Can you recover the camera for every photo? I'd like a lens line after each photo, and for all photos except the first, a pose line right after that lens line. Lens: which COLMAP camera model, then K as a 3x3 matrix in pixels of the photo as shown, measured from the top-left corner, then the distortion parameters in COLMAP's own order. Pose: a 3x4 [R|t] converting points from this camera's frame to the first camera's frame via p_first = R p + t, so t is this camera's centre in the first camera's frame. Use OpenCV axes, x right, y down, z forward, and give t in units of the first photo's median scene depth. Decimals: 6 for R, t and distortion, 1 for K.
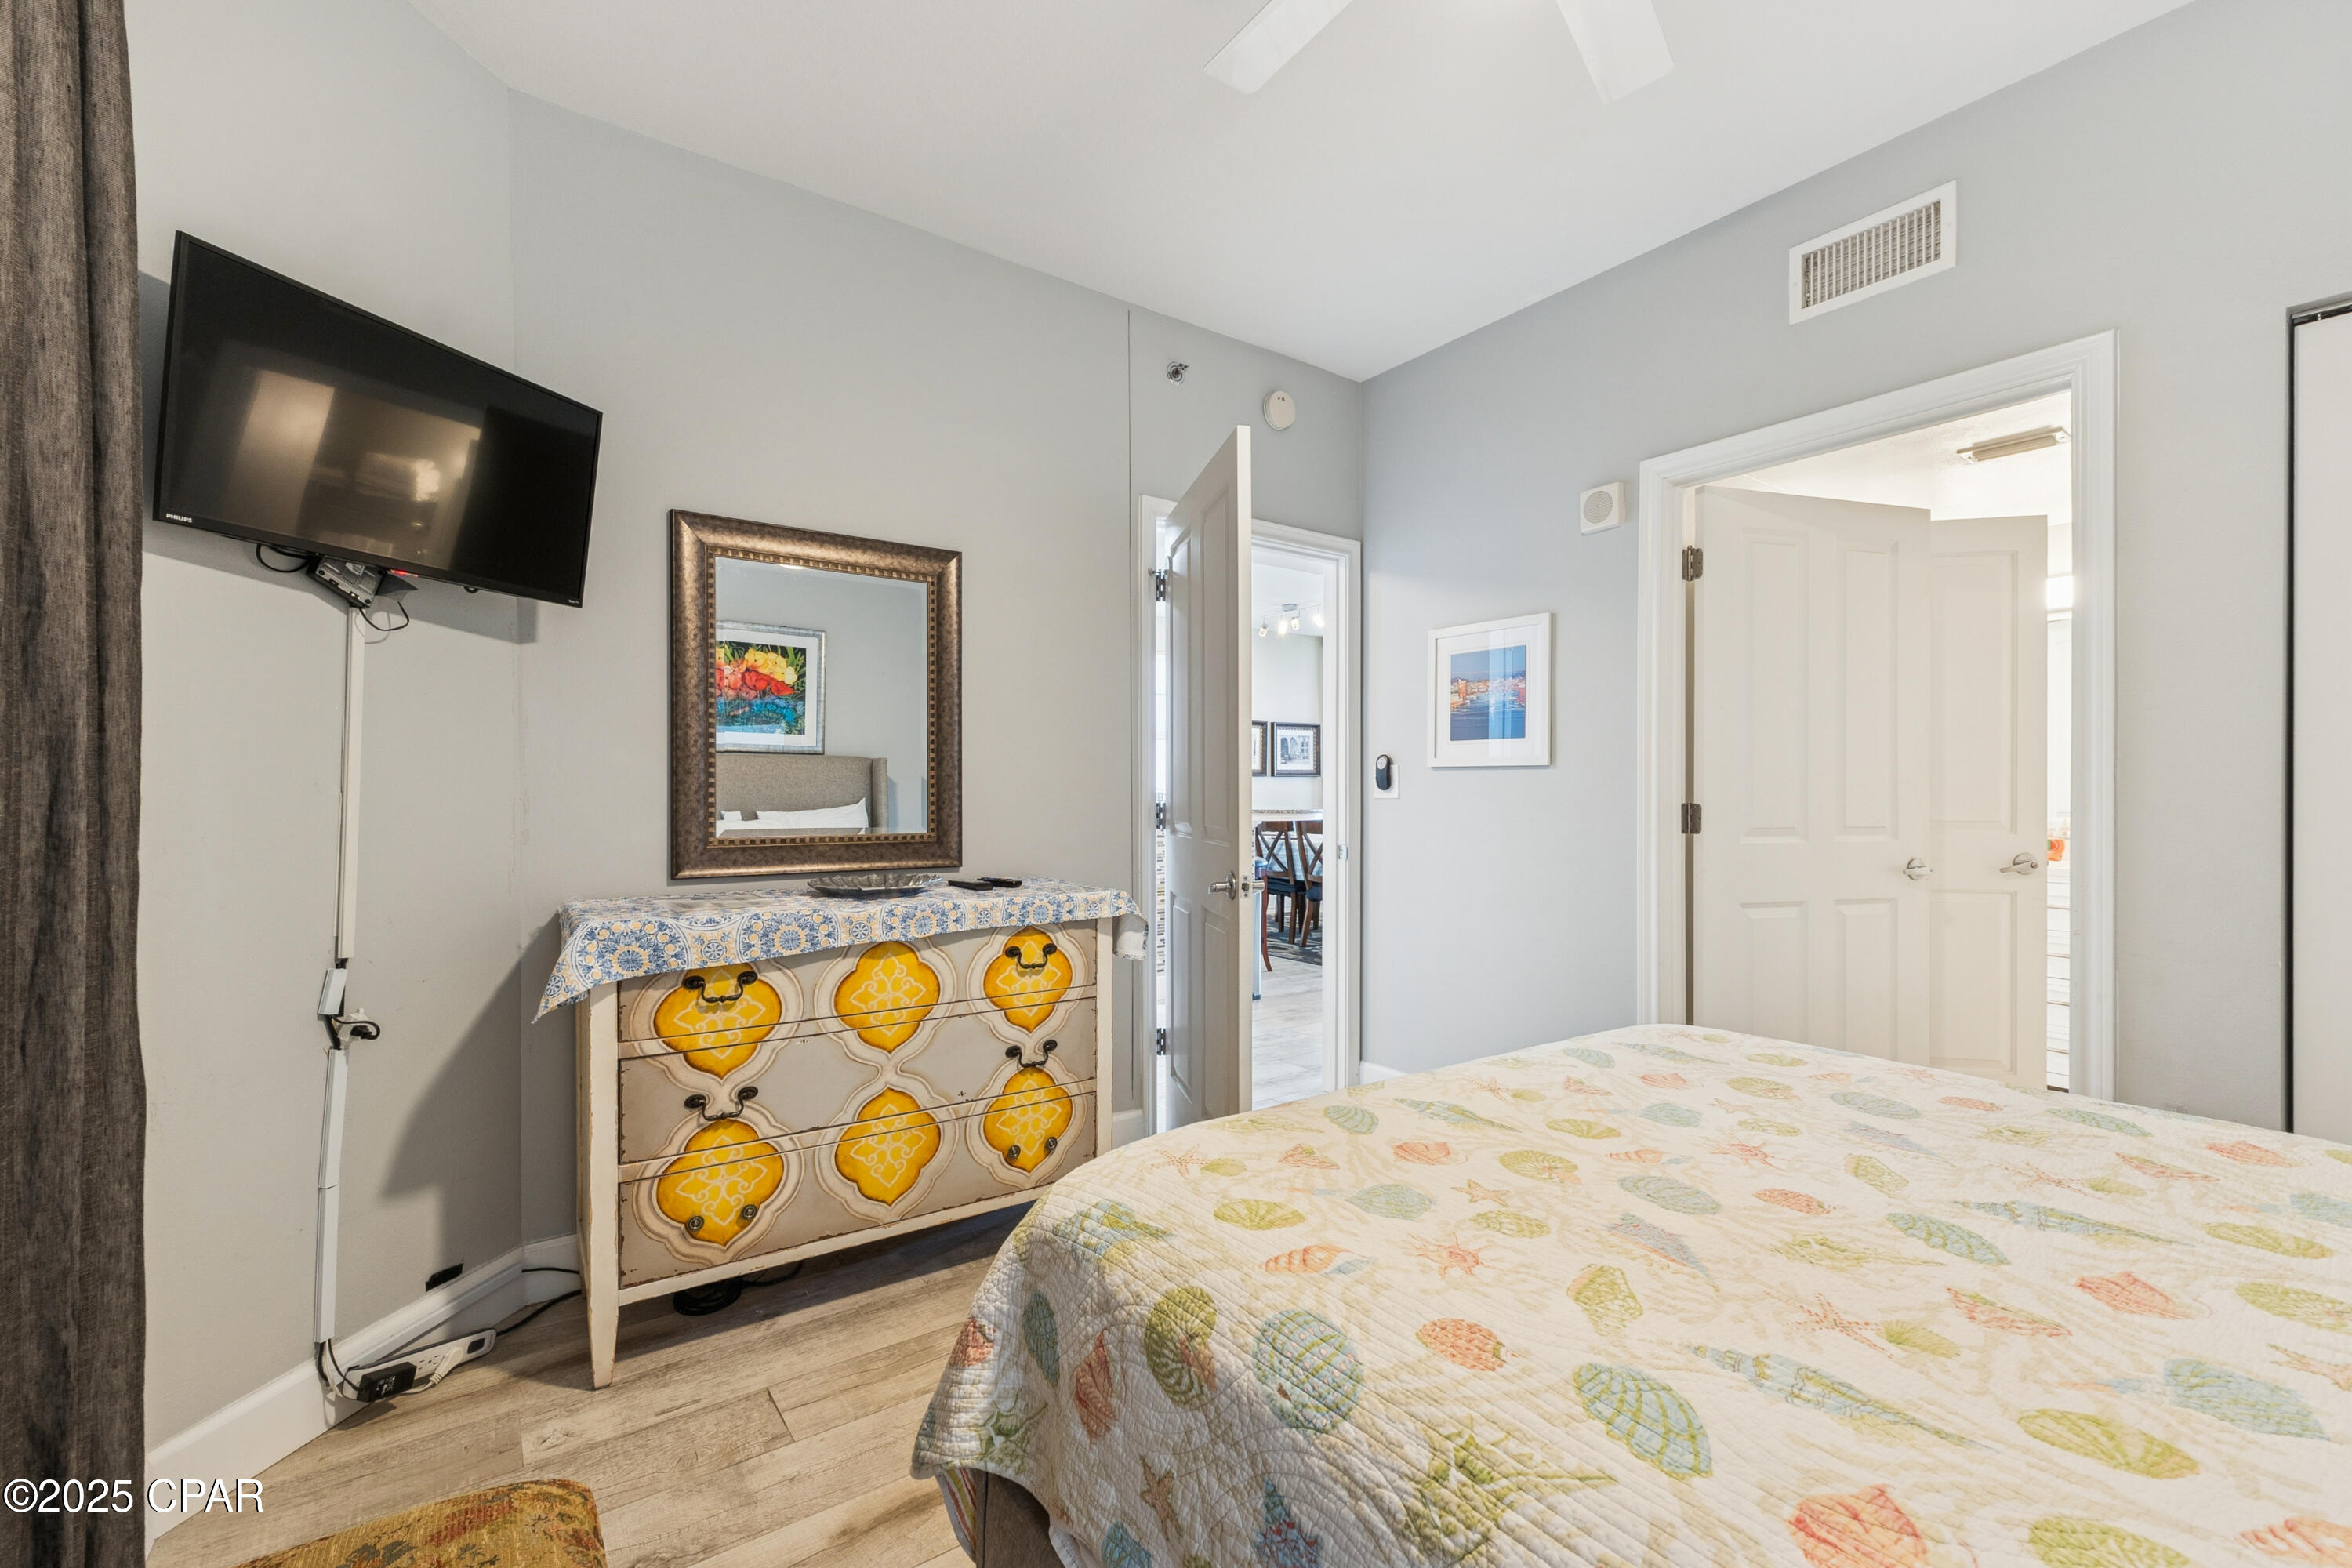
lens RADIAL K [[980.7, 0, 1174.2], [0, 980.7, 780.6], [0, 0, 1]] dist [0.000763, -0.000097]
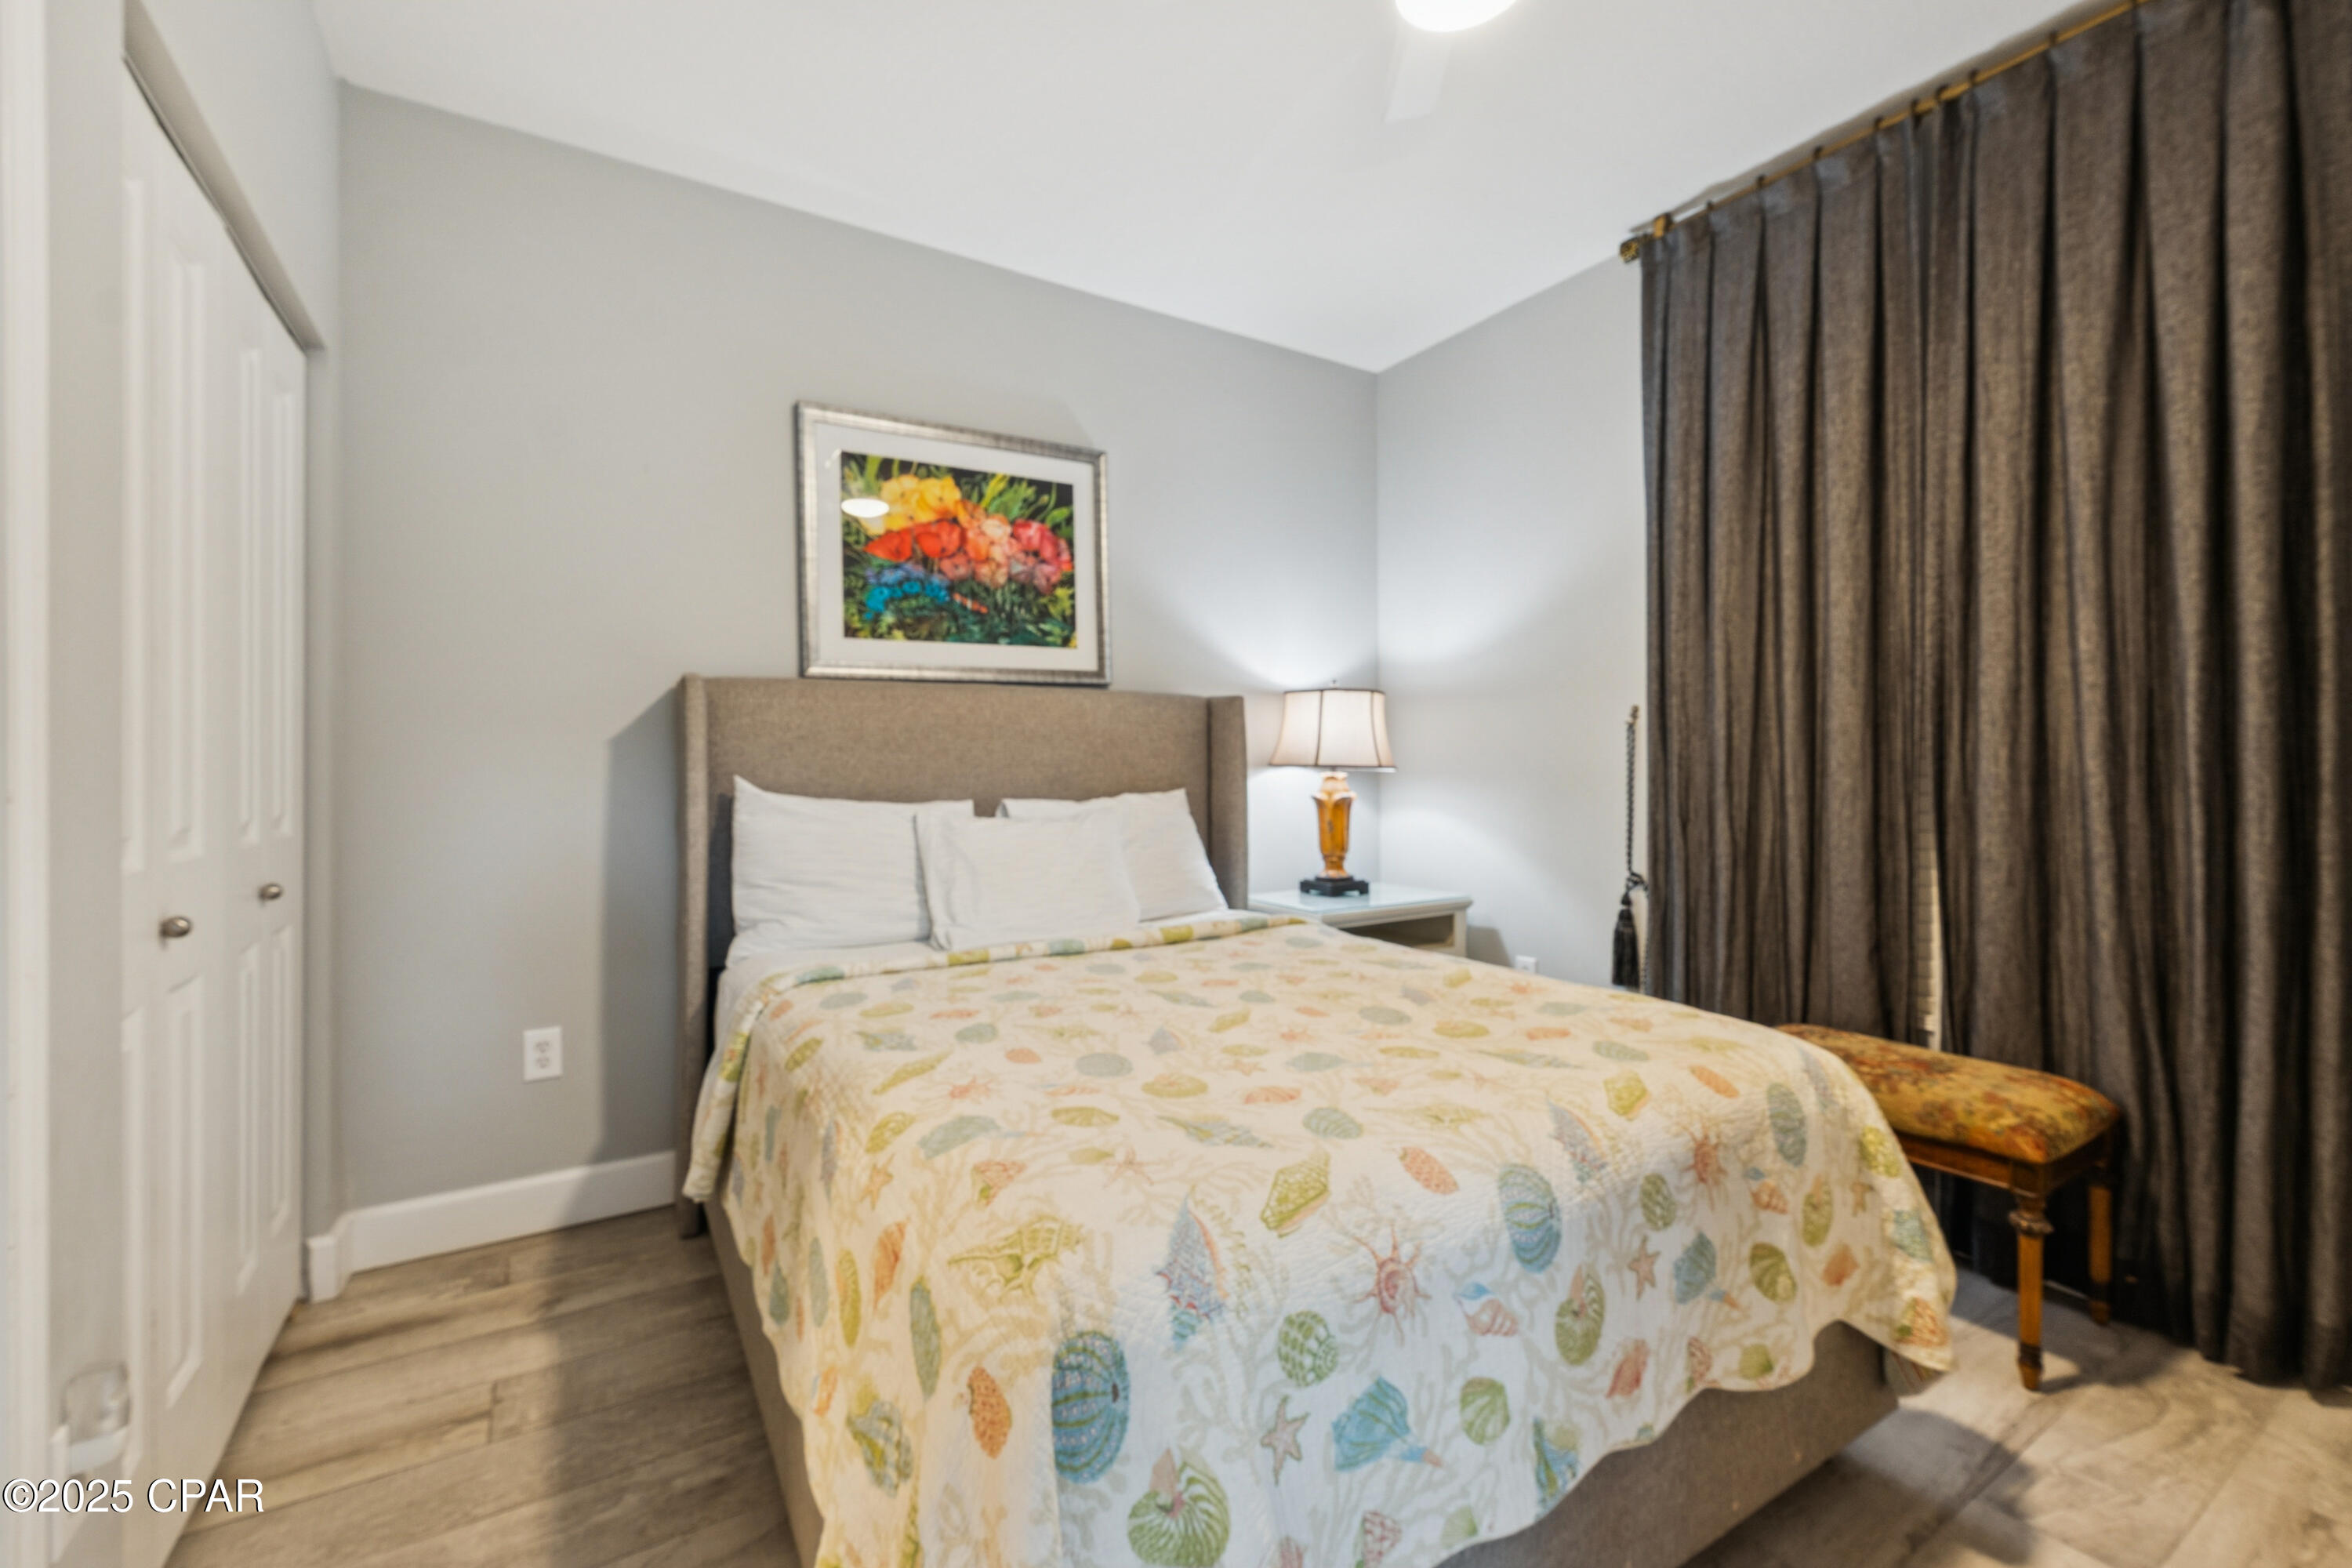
lens RADIAL K [[980.7, 0, 1174.2], [0, 980.7, 780.6], [0, 0, 1]] dist [0.000763, -0.000097]
pose [[-0.998581, -0.005822, 0.052930, 0.306379], [-0.006377, 0.999926, -0.010312, 0.047129], [-0.052866, -0.010635, -0.998545, 2.091298]]
